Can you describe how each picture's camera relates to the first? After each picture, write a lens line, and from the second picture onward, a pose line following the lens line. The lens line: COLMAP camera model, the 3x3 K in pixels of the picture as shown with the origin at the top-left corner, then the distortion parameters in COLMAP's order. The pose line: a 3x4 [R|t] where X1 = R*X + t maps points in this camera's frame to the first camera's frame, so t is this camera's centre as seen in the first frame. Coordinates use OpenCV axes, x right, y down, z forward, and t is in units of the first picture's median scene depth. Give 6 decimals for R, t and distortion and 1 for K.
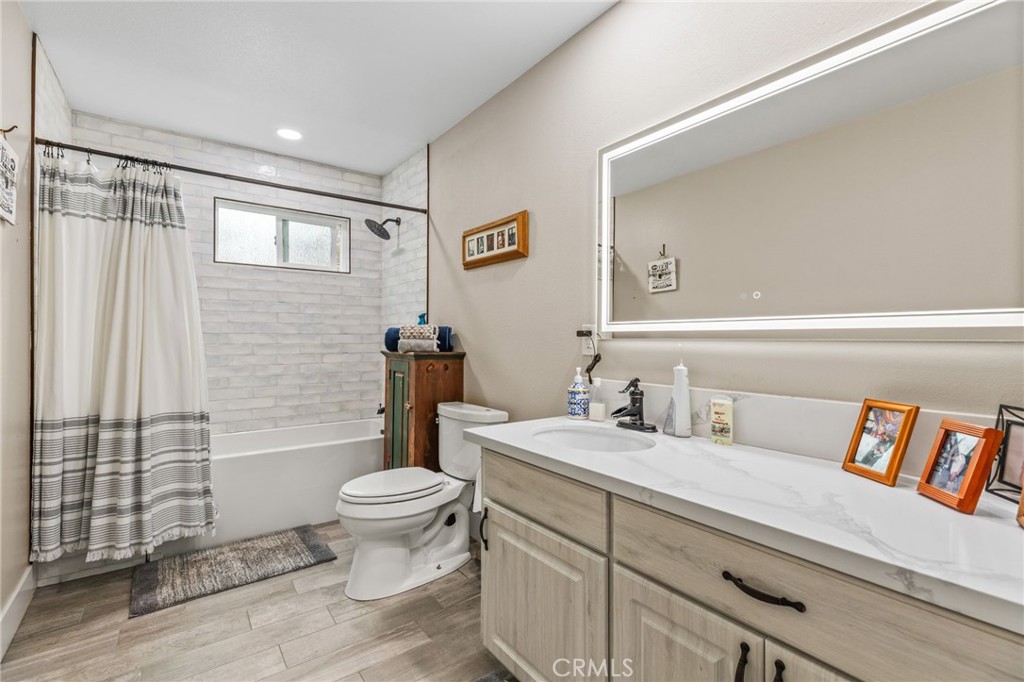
lens RADIAL K [[488.1, 0, 512.0], [0, 488.1, 341.0], [0, 0, 1]] dist [0.002585, 0.000053]
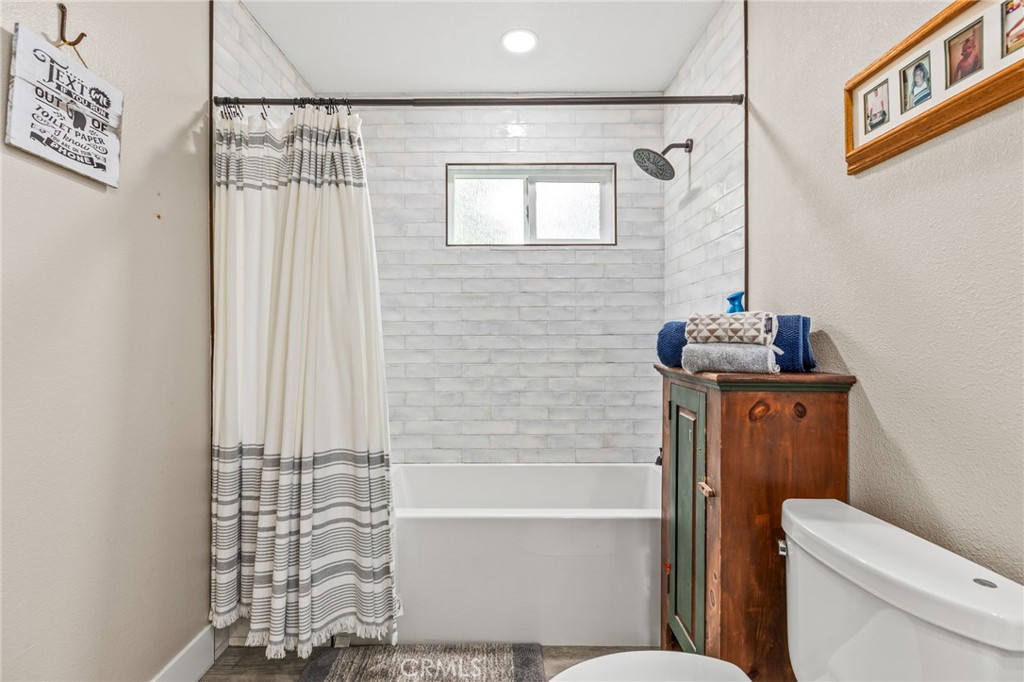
lens RADIAL K [[455.3, 0, 509.5], [0, 455.3, 335.2], [0, 0, 1]] dist [0.001464, 0.000248]
pose [[0.806157, -0.009901, -0.591619, -0.104718], [0.001612, 0.999893, -0.014538, -0.006155], [0.591699, 0.010767, 0.806087, 0.535266]]
